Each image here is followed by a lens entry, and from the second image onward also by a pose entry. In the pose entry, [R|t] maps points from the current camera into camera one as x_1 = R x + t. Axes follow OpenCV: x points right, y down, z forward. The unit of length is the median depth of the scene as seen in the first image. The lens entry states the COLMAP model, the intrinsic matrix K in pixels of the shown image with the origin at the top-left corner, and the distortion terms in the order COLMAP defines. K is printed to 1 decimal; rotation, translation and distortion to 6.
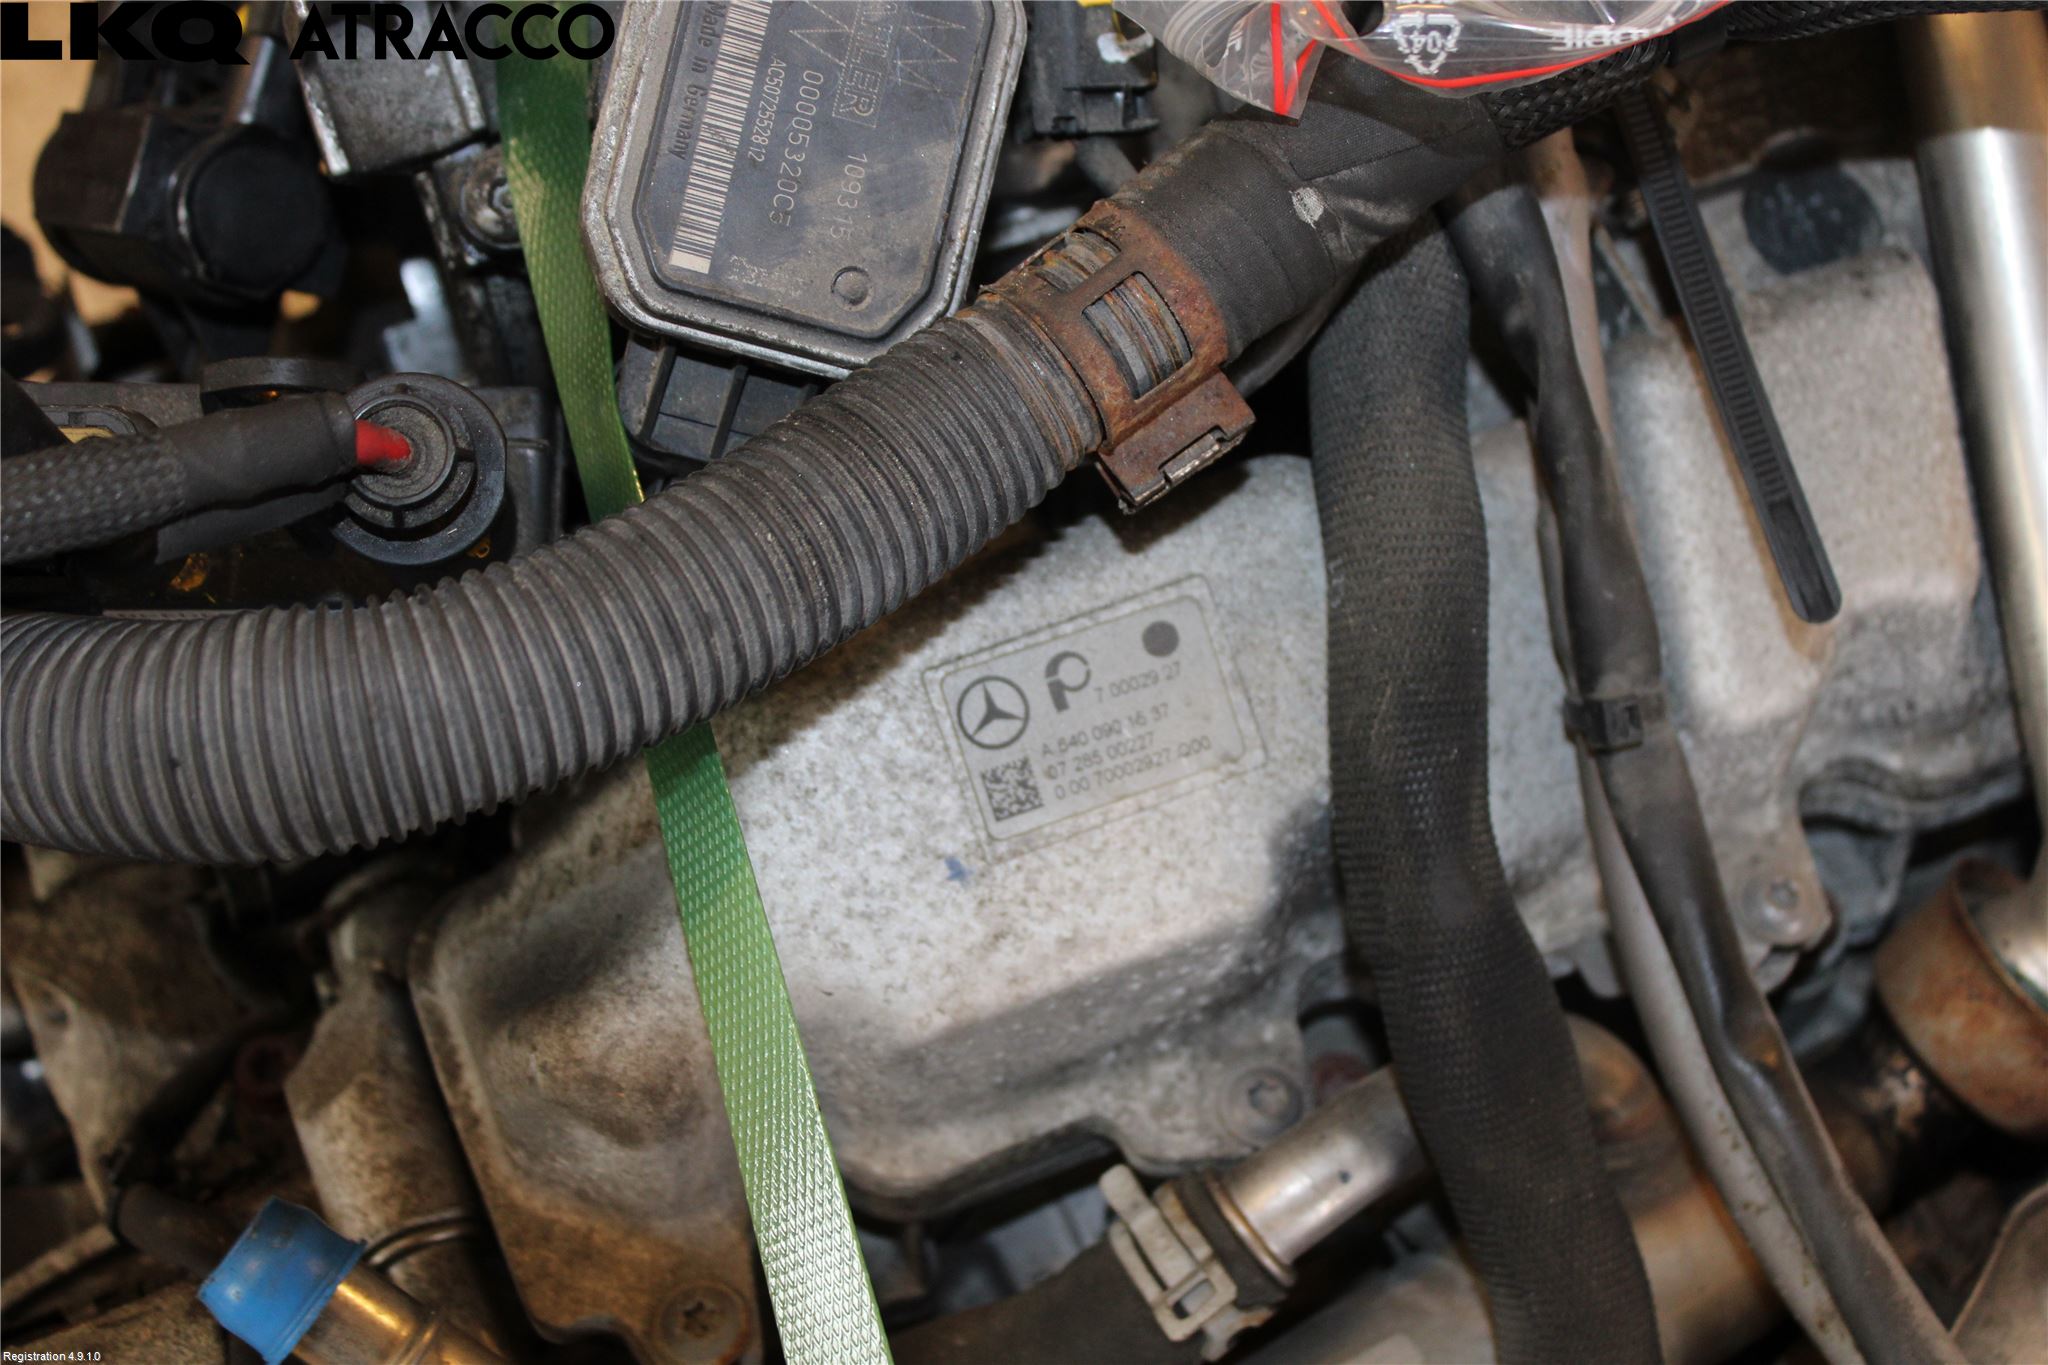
lens RADIAL K [[3079.9, 0, 1024.0], [0, 3079.9, 682.5], [0, 0, 1]] dist [-0.041377, 0.031731]
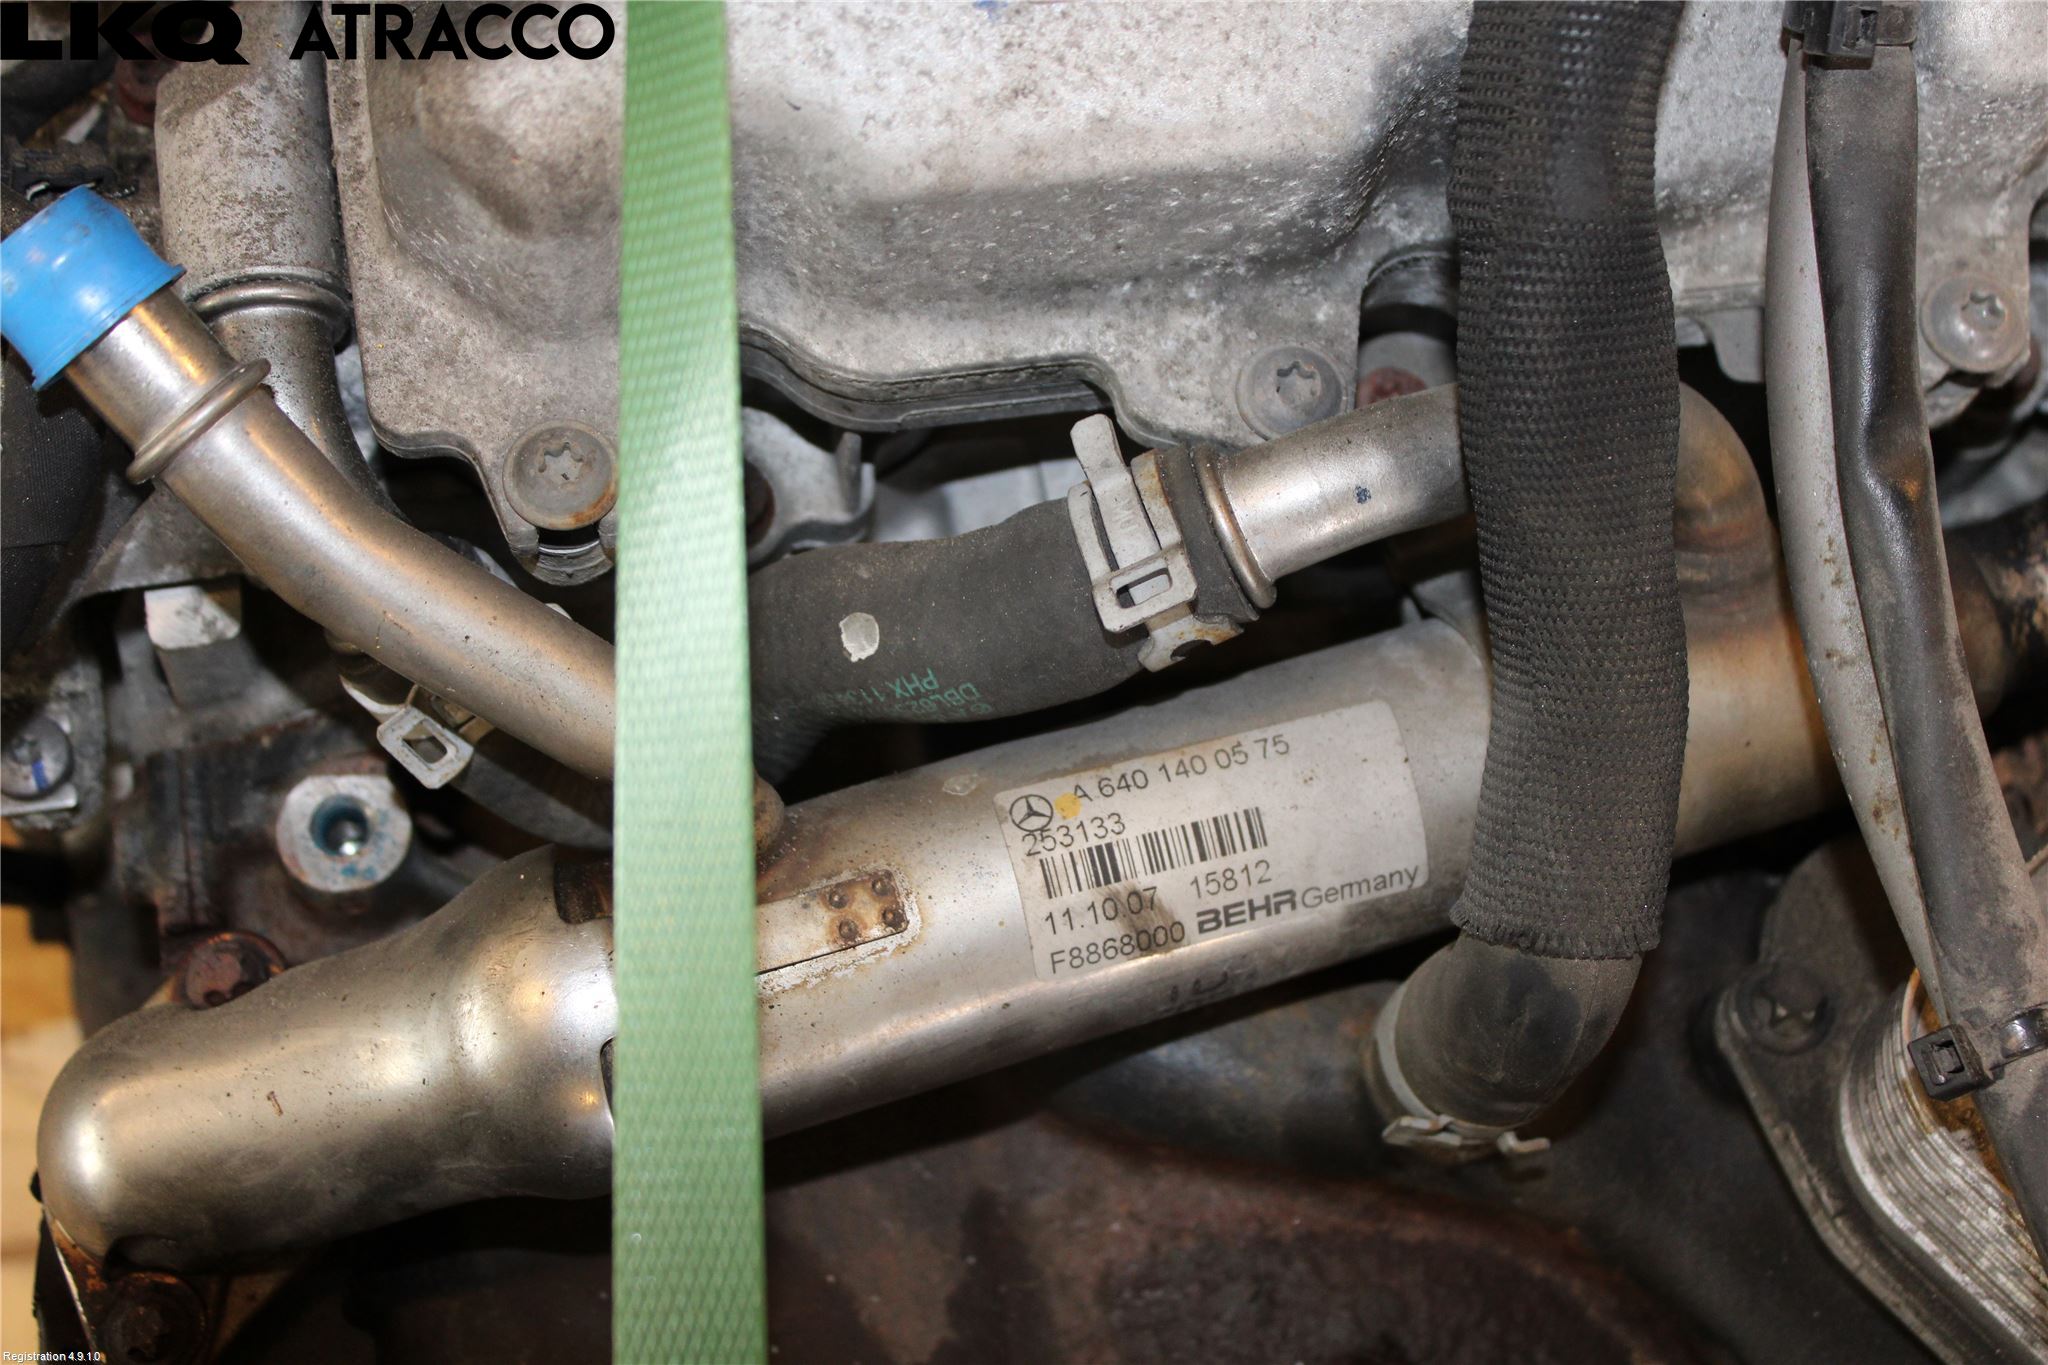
lens RADIAL K [[3167.9, 0, 1024.0], [0, 3167.9, 682.5], [0, 0, 1]] dist [-0.035636, 0.124803]
pose [[0.968376, 0.248726, -0.019599, 0.046021], [-0.240155, 0.950532, 0.197014, 0.063887], [0.067632, -0.186077, 0.980205, 0.158118]]
